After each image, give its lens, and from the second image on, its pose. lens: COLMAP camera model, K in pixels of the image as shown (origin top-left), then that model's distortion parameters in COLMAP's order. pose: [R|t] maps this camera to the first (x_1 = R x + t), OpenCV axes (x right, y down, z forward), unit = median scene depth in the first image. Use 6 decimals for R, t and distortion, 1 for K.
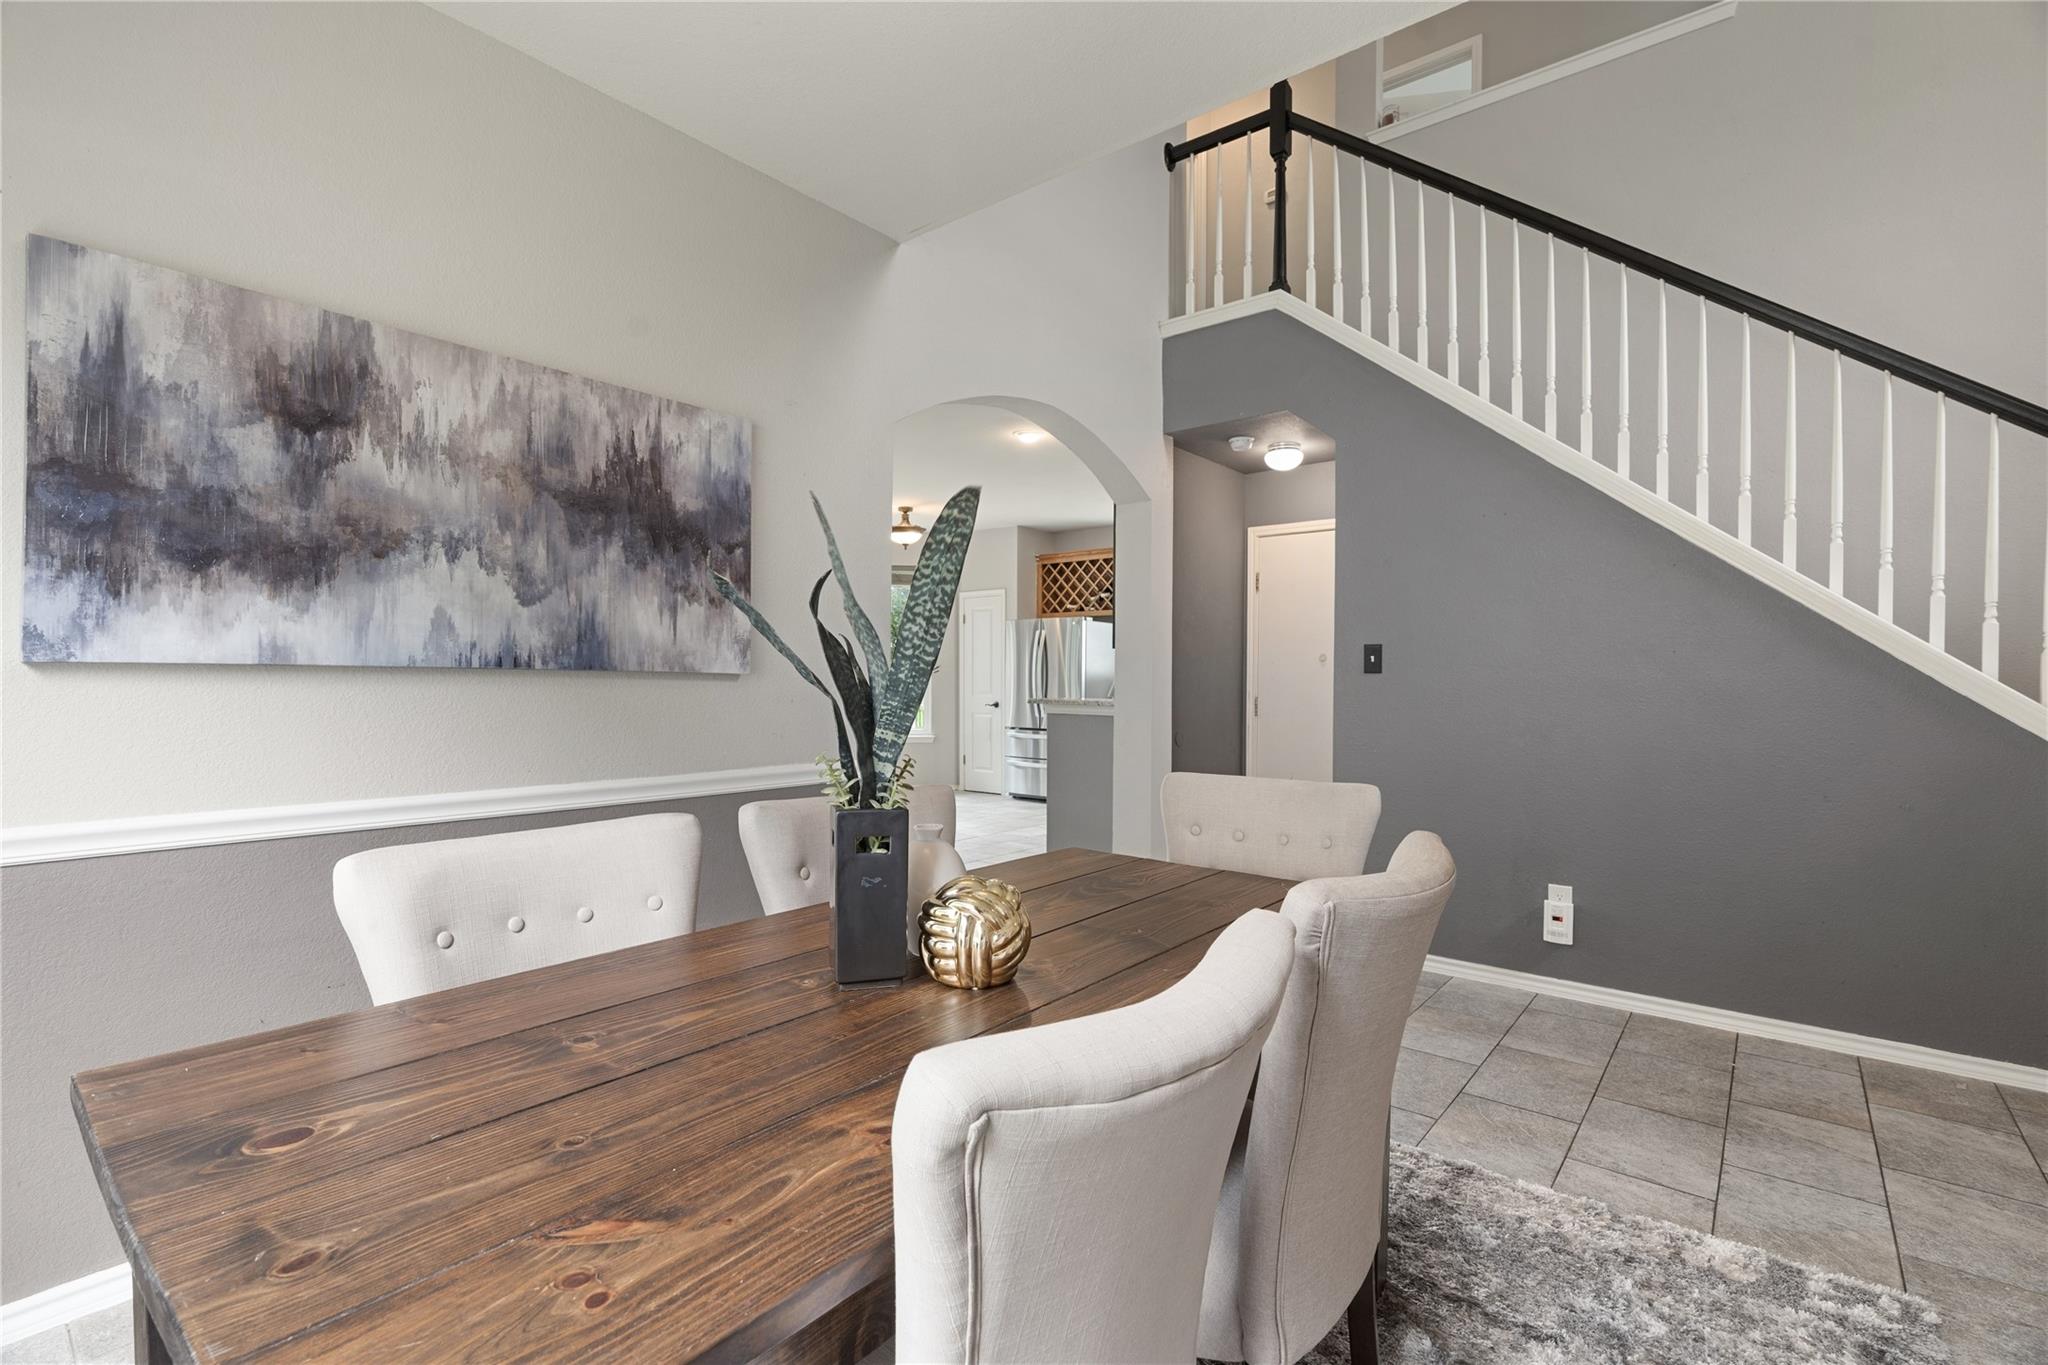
lens RADIAL K [[927.4, 0, 1024.0], [0, 927.4, 682.5], [0, 0, 1]] dist [-0.022979, 0.000147]
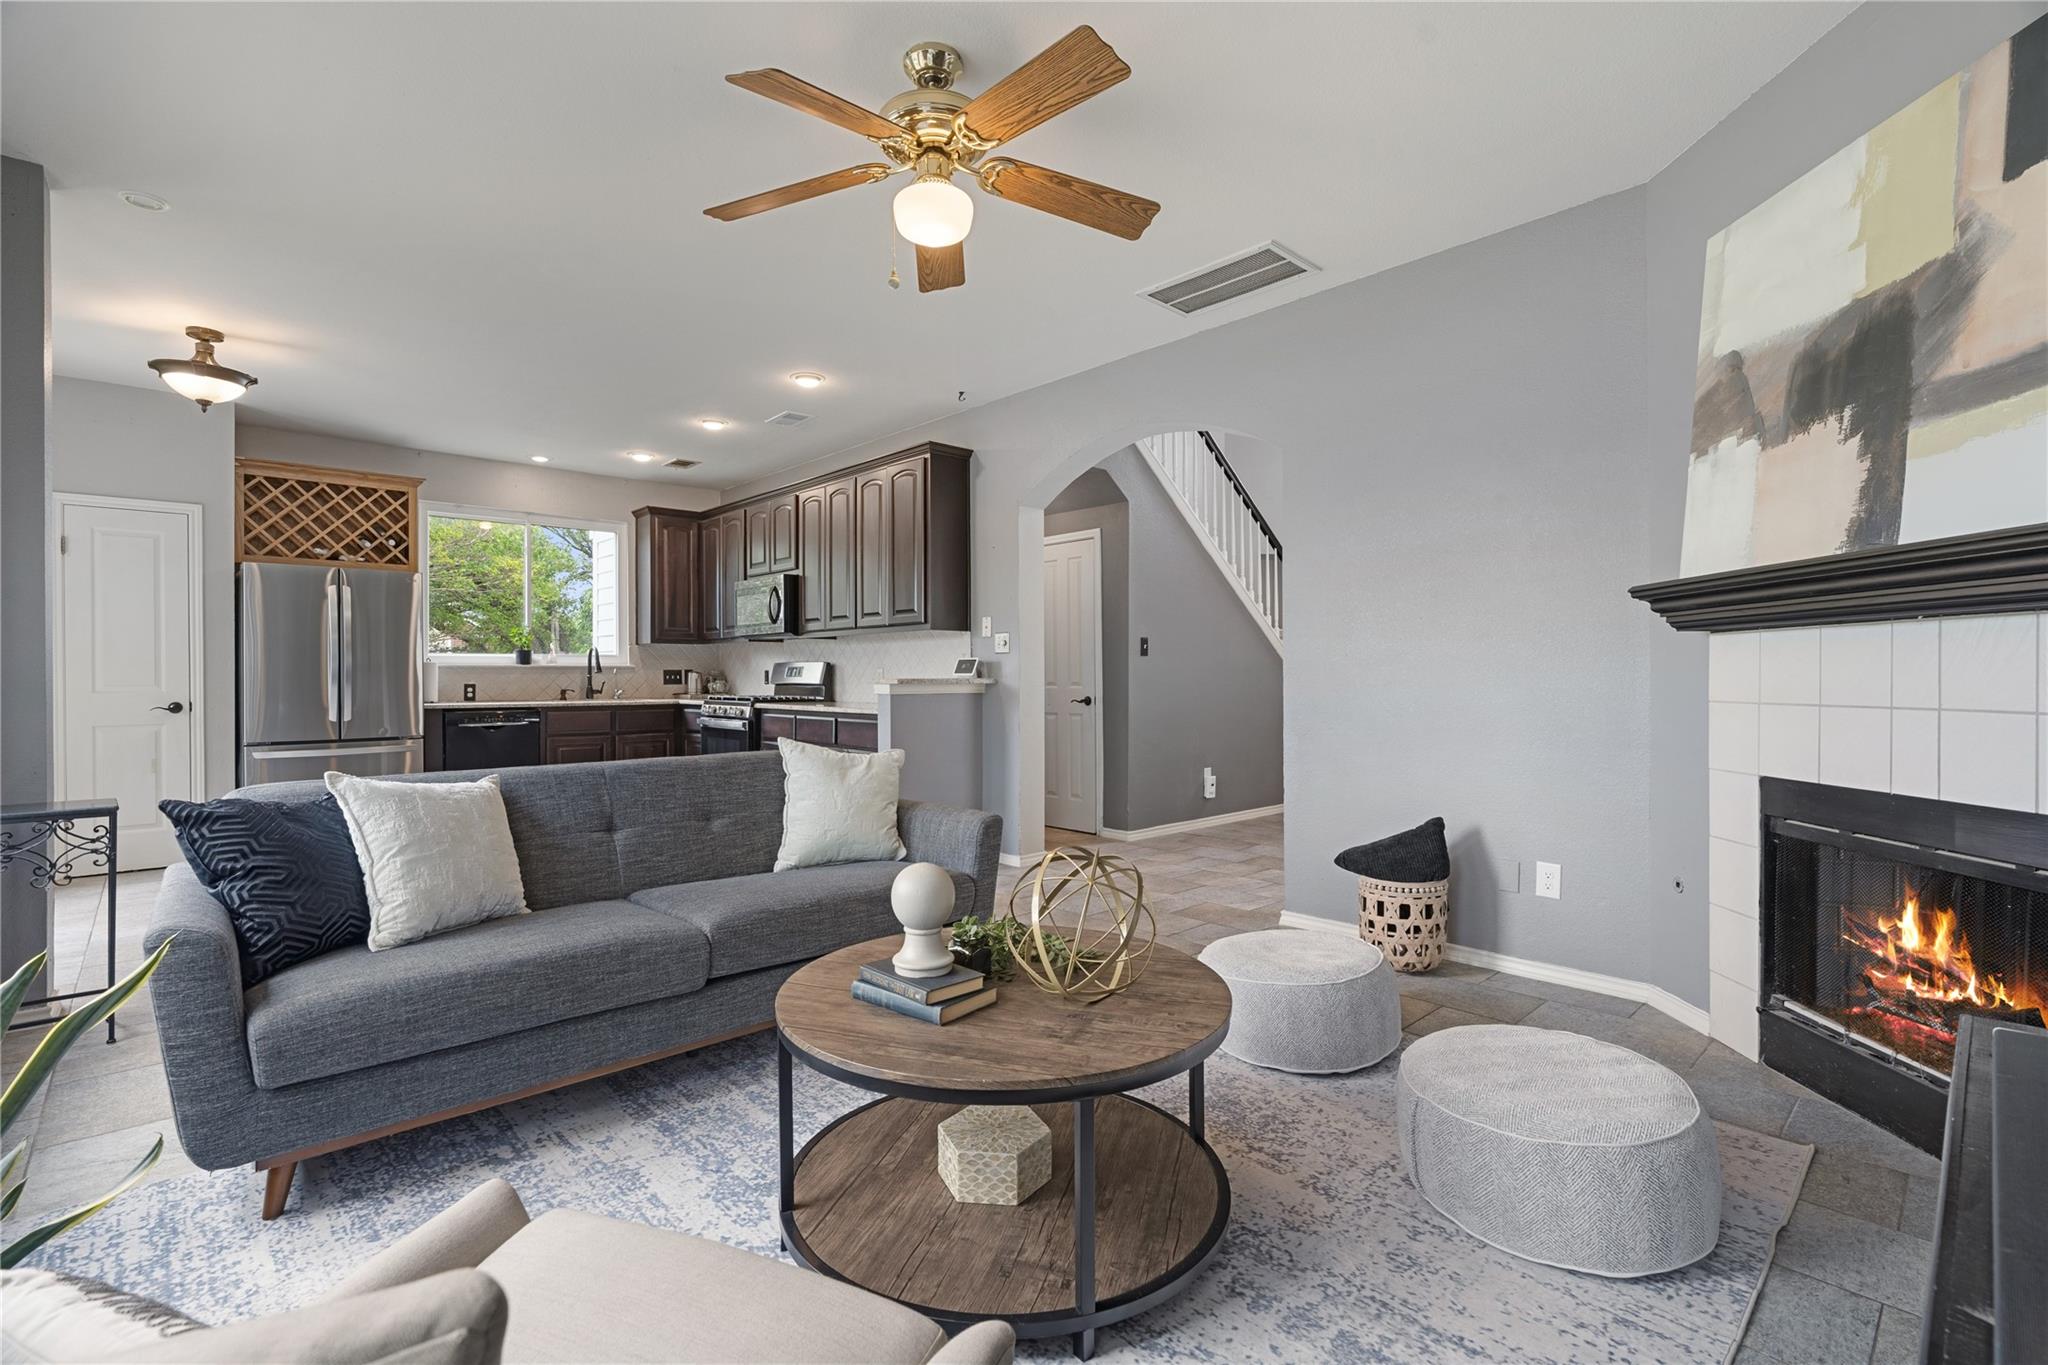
lens RADIAL K [[927.4, 0, 1024.0], [0, 927.4, 682.5], [0, 0, 1]] dist [-0.022979, 0.000147]
pose [[0.129858, -0.011994, 0.991460, -0.523167], [0.007997, 0.999907, 0.011049, 0.006882], [-0.991500, 0.006494, 0.129942, 0.430502]]
